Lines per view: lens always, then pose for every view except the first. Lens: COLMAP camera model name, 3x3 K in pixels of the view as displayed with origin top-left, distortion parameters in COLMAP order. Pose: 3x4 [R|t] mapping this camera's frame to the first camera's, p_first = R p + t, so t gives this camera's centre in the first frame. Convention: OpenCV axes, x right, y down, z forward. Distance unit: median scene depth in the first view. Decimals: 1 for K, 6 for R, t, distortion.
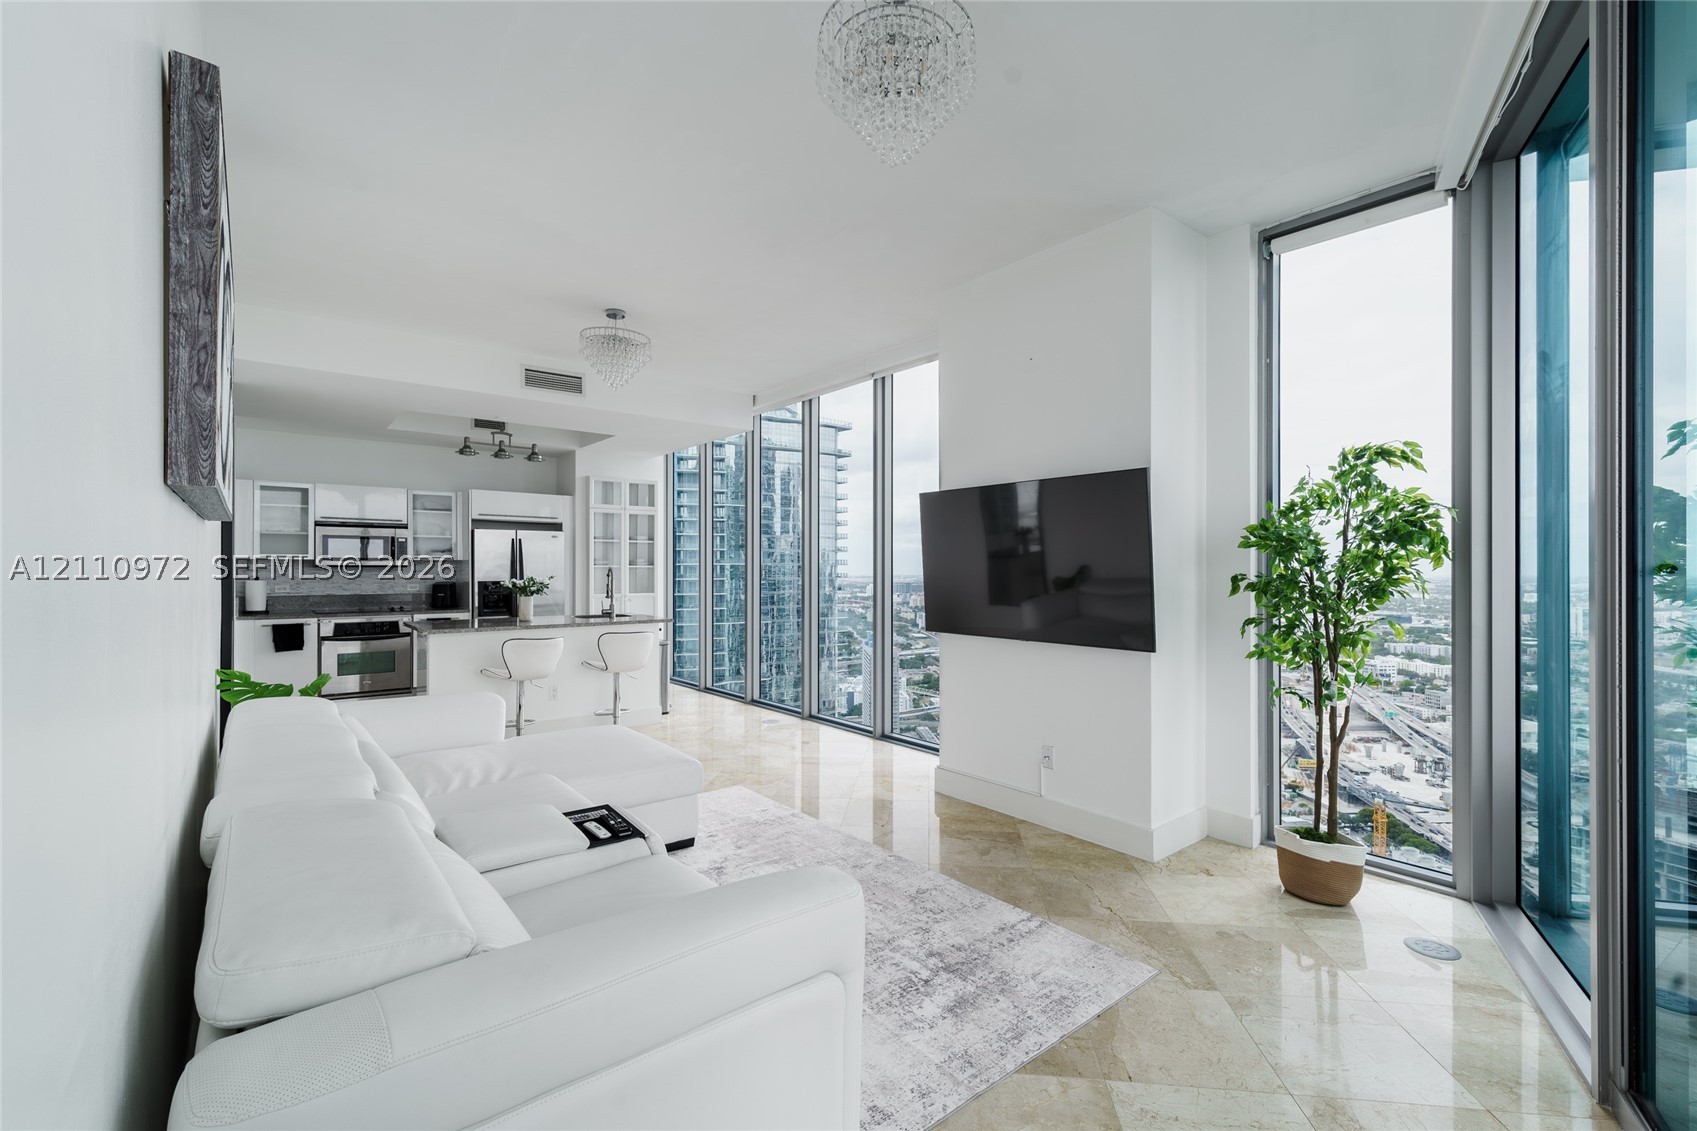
lens RADIAL K [[726.6, 0, 847.6], [0, 726.6, 551.0], [0, 0, 1]] dist [0.007050, -0.000190]
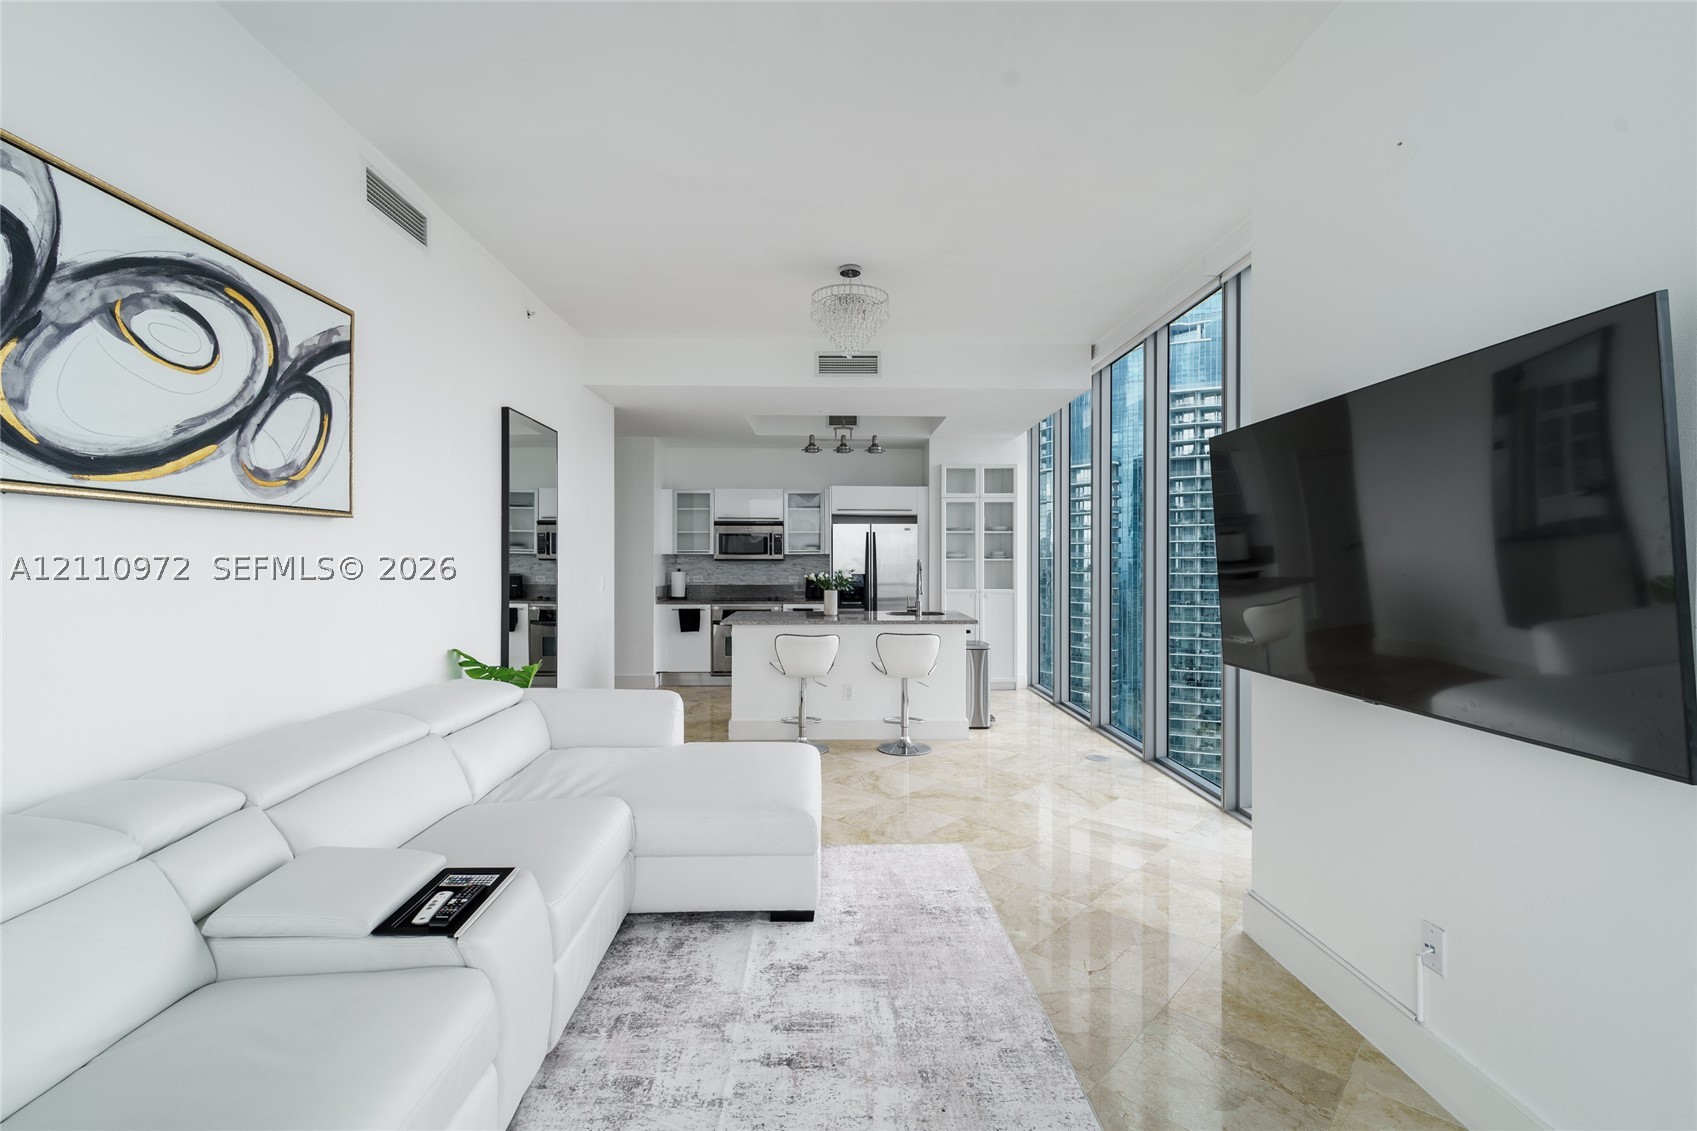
lens RADIAL K [[726.6, 0, 847.6], [0, 726.6, 551.0], [0, 0, 1]] dist [0.007050, -0.000190]
pose [[0.798880, -0.010046, -0.601407, 0.131874], [0.015214, 0.999878, 0.003507, 0.005442], [0.601298, -0.011951, 0.798935, 0.191275]]
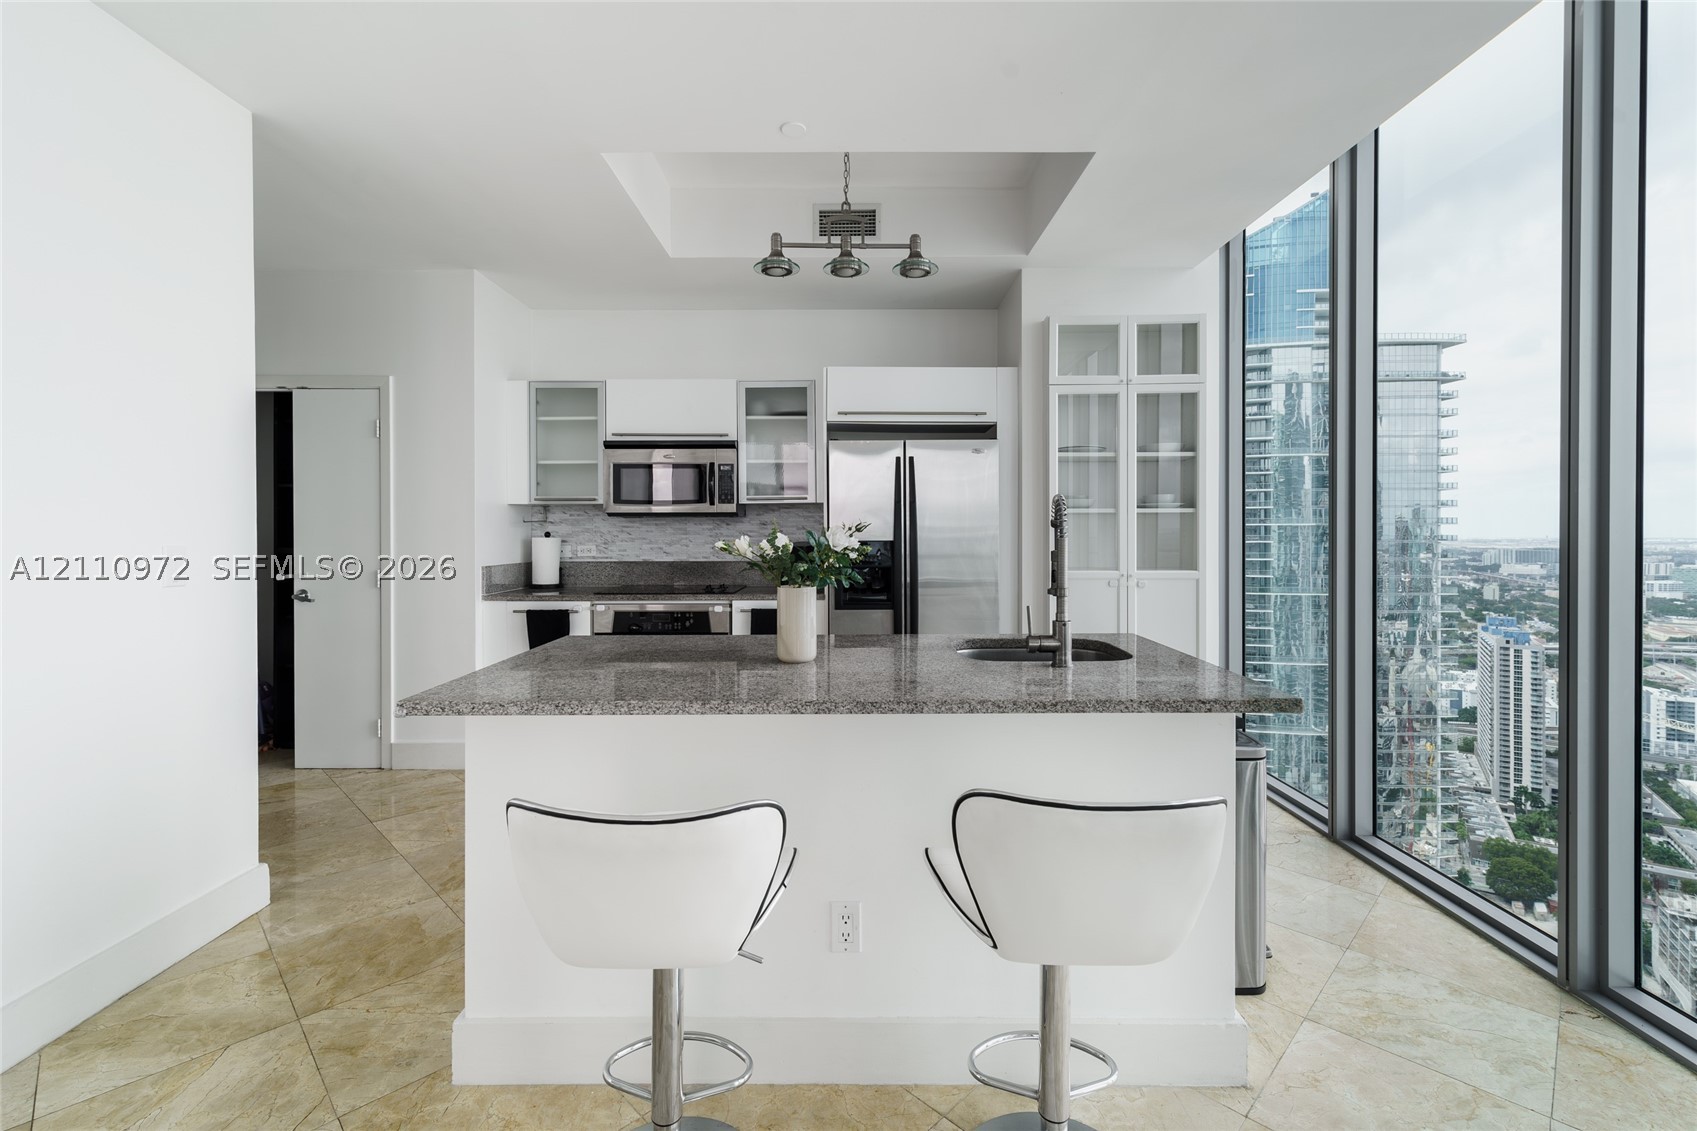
lens RADIAL K [[726.6, 0, 847.6], [0, 726.6, 551.0], [0, 0, 1]] dist [0.007050, -0.000190]
pose [[0.770598, 0.012743, -0.637194, -0.177118], [0.020282, 0.998803, 0.044502, 0.026795], [0.636998, -0.047217, 0.769418, 0.628175]]
